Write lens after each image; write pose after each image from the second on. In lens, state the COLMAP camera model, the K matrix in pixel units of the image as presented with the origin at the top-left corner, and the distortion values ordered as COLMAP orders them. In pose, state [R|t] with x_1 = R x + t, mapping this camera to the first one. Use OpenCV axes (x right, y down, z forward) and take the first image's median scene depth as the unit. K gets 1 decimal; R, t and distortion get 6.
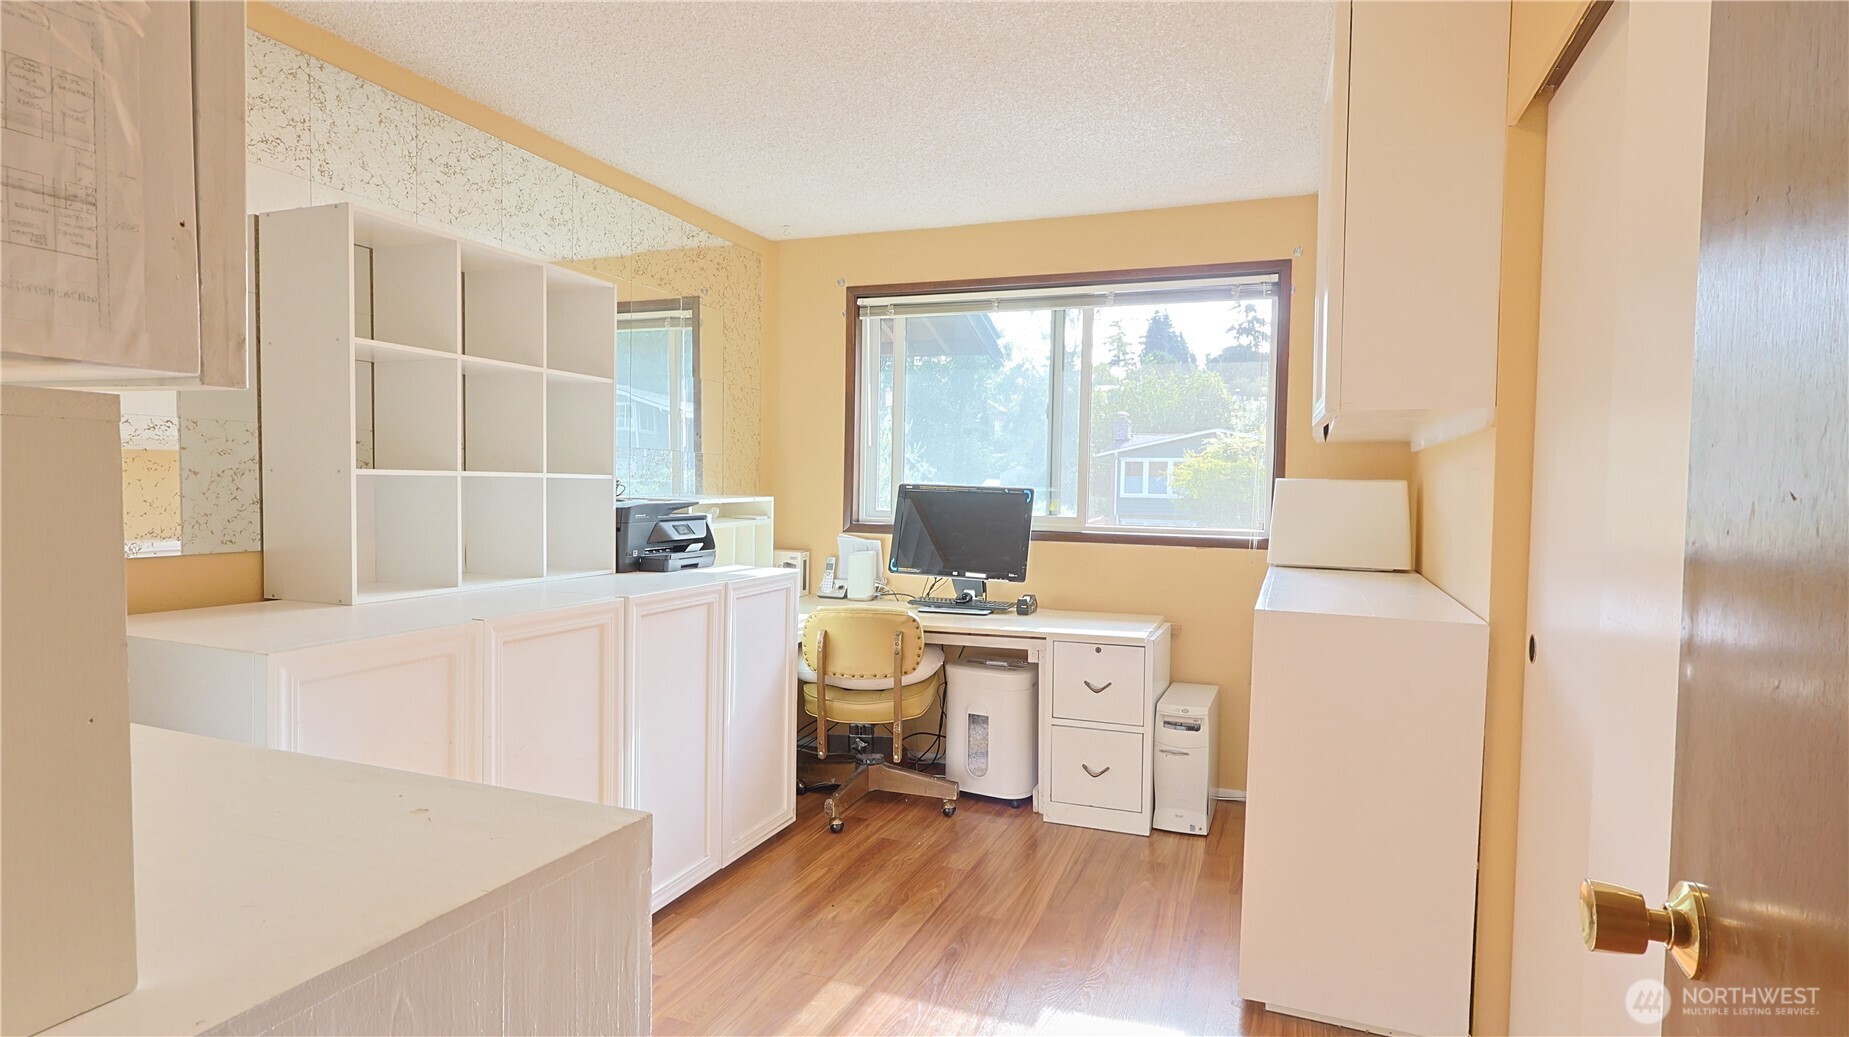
lens RADIAL K [[960.3, 0, 928.1], [0, 960.3, 524.2], [0, 0, 1]] dist [-0.000307, 0.003624]
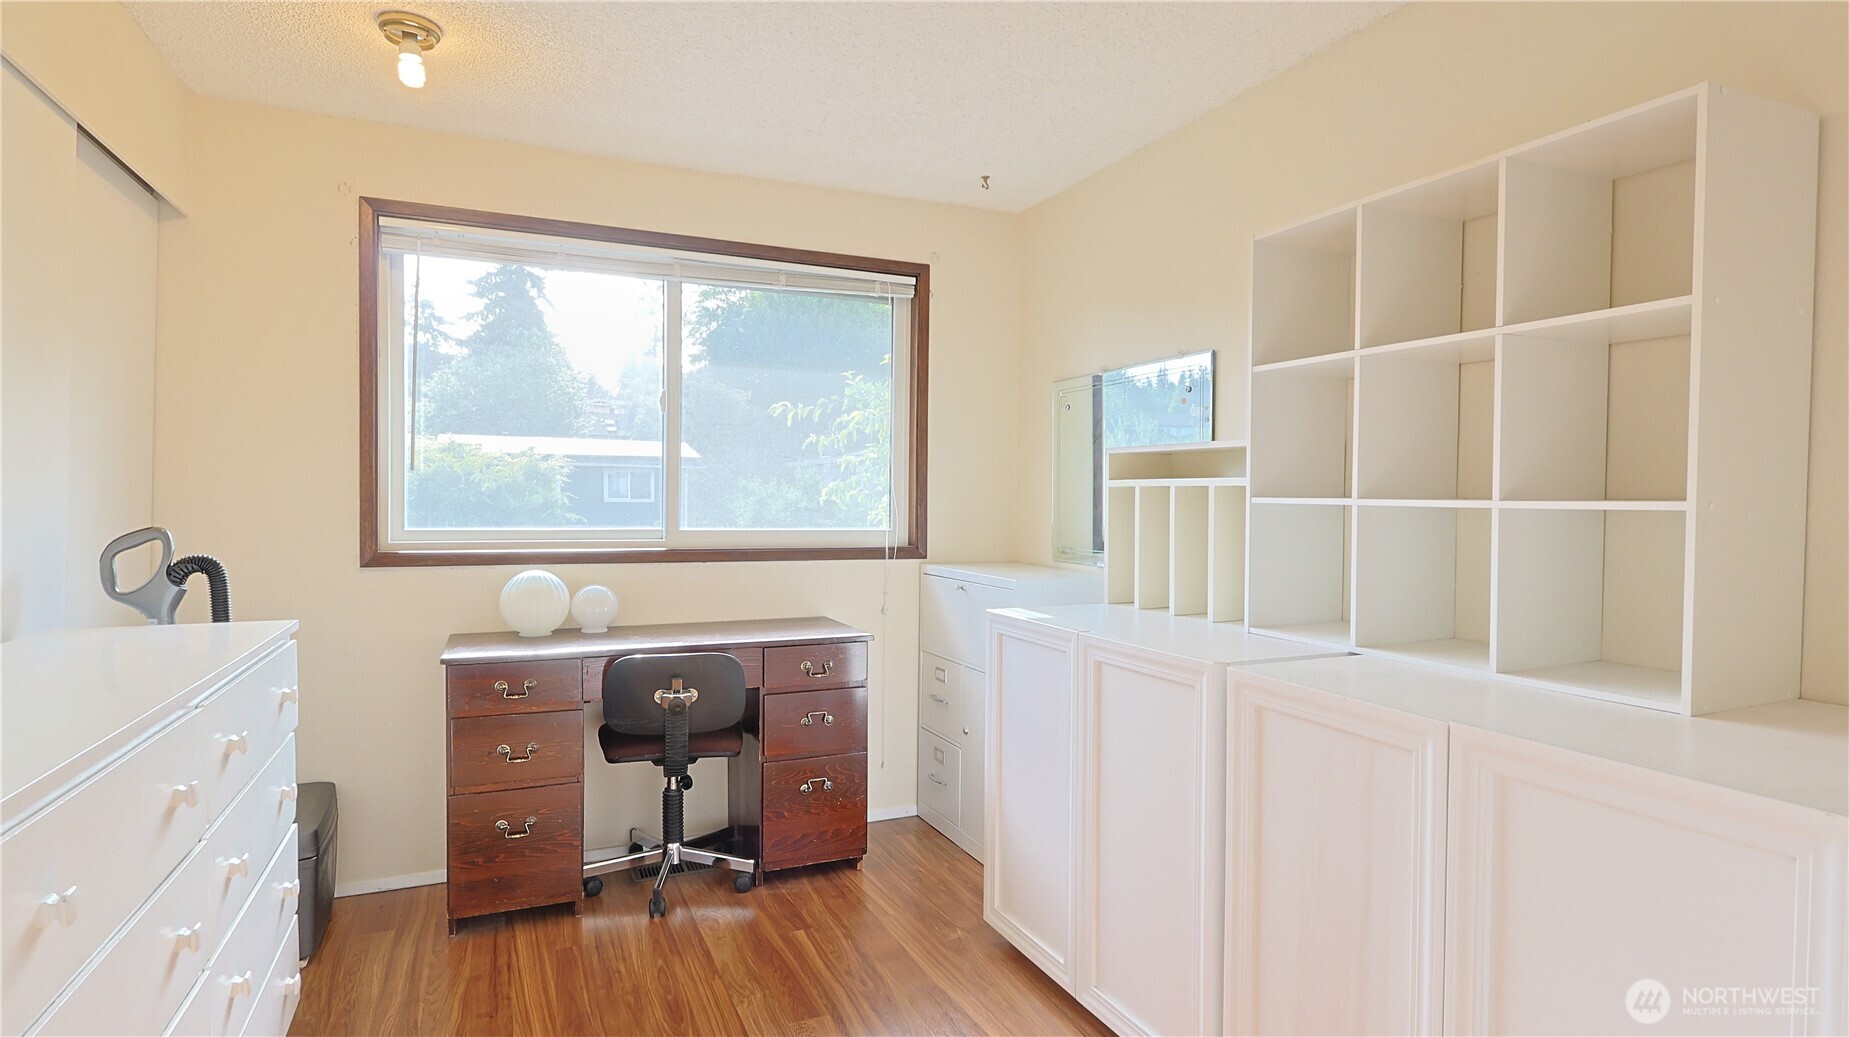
lens RADIAL K [[933.0, 0, 917.9], [0, 933.0, 513.1], [0, 0, 1]] dist [0.013738, 0.000660]
pose [[0.697841, -0.029296, 0.715653, -0.285257], [0.035722, 0.999343, 0.006077, -0.018547], [-0.715361, 0.021324, 0.698429, 0.277652]]
